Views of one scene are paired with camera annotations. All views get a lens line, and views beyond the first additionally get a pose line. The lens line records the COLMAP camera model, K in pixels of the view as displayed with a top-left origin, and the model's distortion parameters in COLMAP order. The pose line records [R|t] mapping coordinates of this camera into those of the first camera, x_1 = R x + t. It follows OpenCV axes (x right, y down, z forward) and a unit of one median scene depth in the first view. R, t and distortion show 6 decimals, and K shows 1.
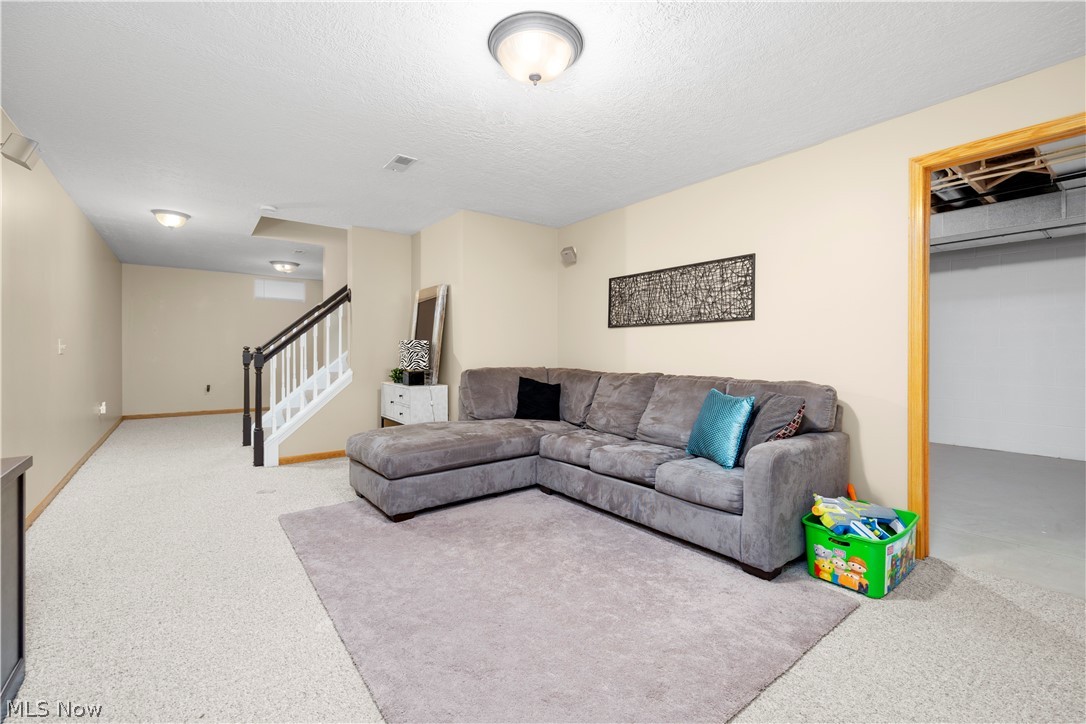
lens RADIAL K [[458.5, 0, 544.3], [0, 458.5, 349.8], [0, 0, 1]] dist [0.000047, 0.000004]
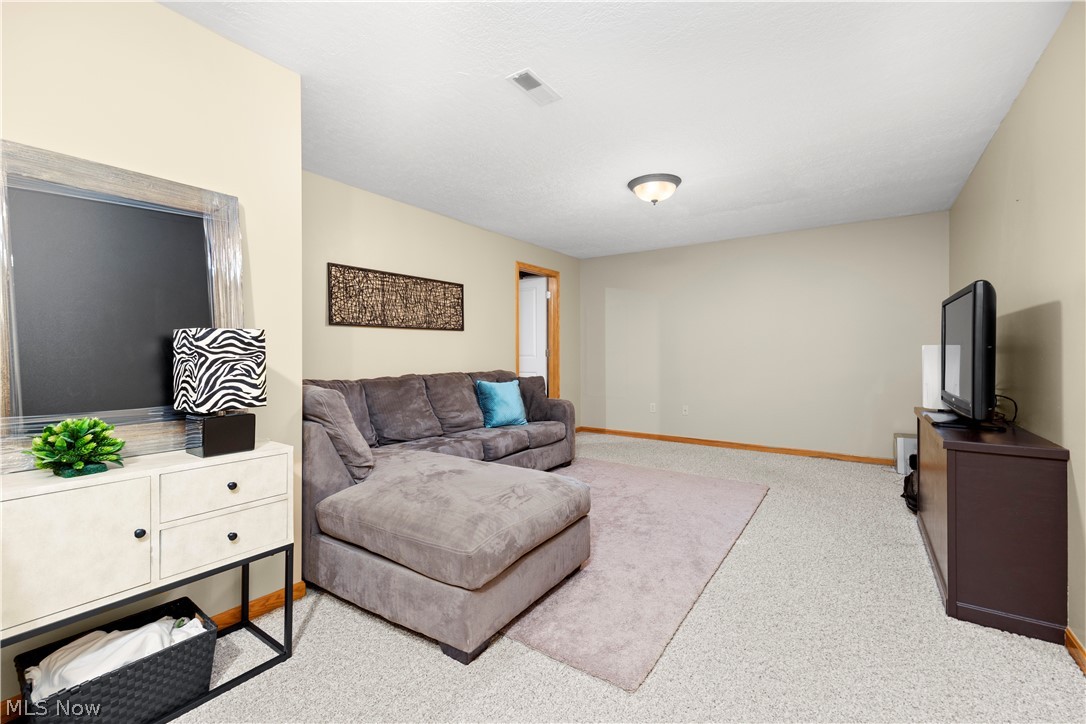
lens RADIAL K [[458.5, 0, 544.3], [0, 458.5, 349.8], [0, 0, 1]] dist [0.000047, 0.000004]
pose [[-0.301155, -0.000819, 0.953575, -0.885986], [0.000053, 1.000000, 0.000875, -0.006574], [-0.953575, 0.000314, -0.301155, 1.075174]]
